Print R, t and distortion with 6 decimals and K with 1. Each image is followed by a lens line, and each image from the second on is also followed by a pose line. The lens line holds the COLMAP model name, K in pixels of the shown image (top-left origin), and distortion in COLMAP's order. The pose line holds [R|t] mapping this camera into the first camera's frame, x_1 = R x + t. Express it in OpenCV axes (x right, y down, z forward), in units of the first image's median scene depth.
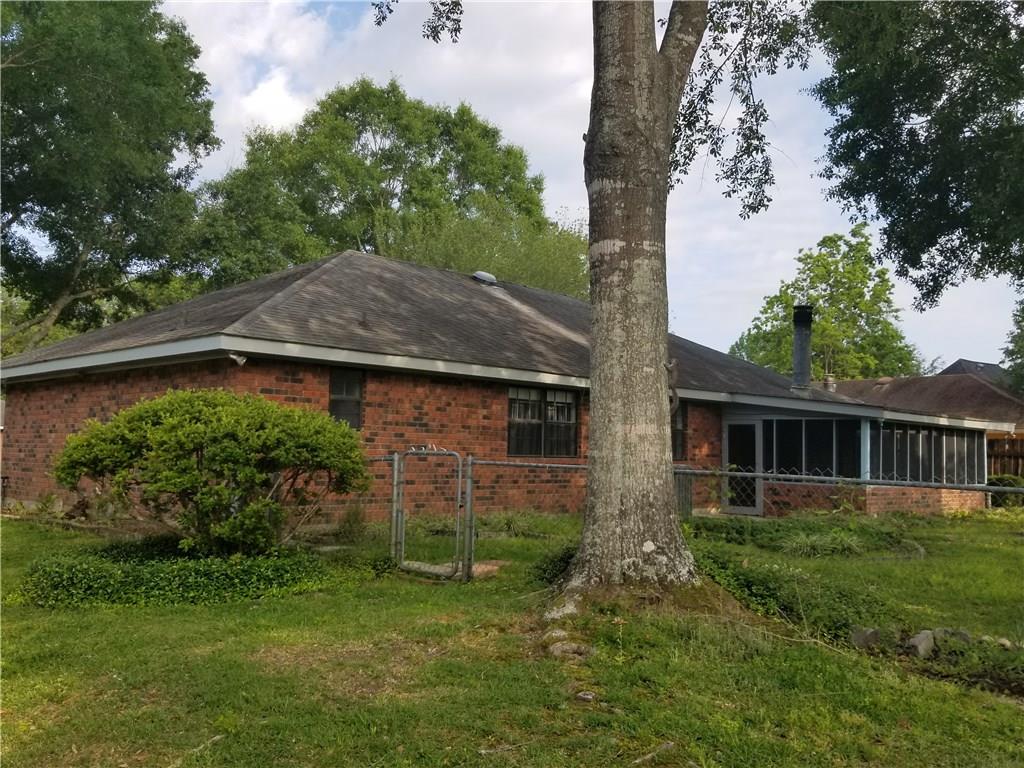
lens RADIAL K [[843.8, 0, 480.4], [0, 843.8, 374.7], [0, 0, 1]] dist [0.086844, -0.147652]
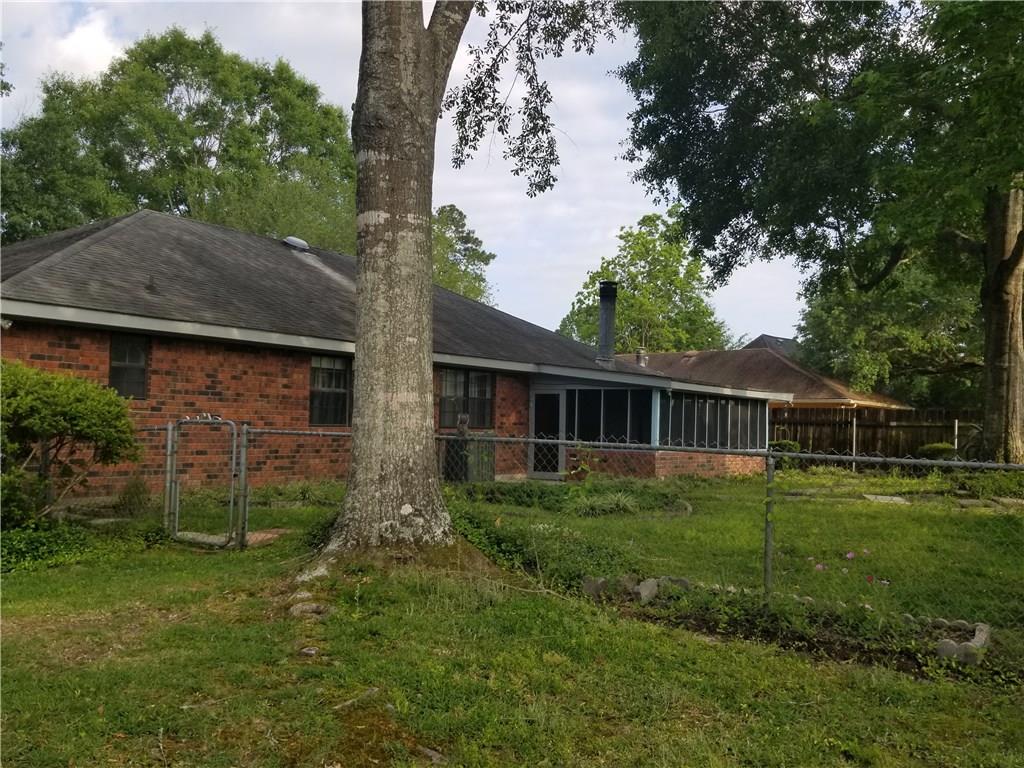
lens RADIAL K [[859.6, 0, 514.0], [0, 859.6, 377.6], [0, 0, 1]] dist [0.085387, -0.170476]
pose [[0.985101, 0.005992, 0.171874, 0.103541], [-0.012416, 0.999263, 0.036330, 0.000539], [-0.171529, -0.037923, 0.984449, -0.041488]]
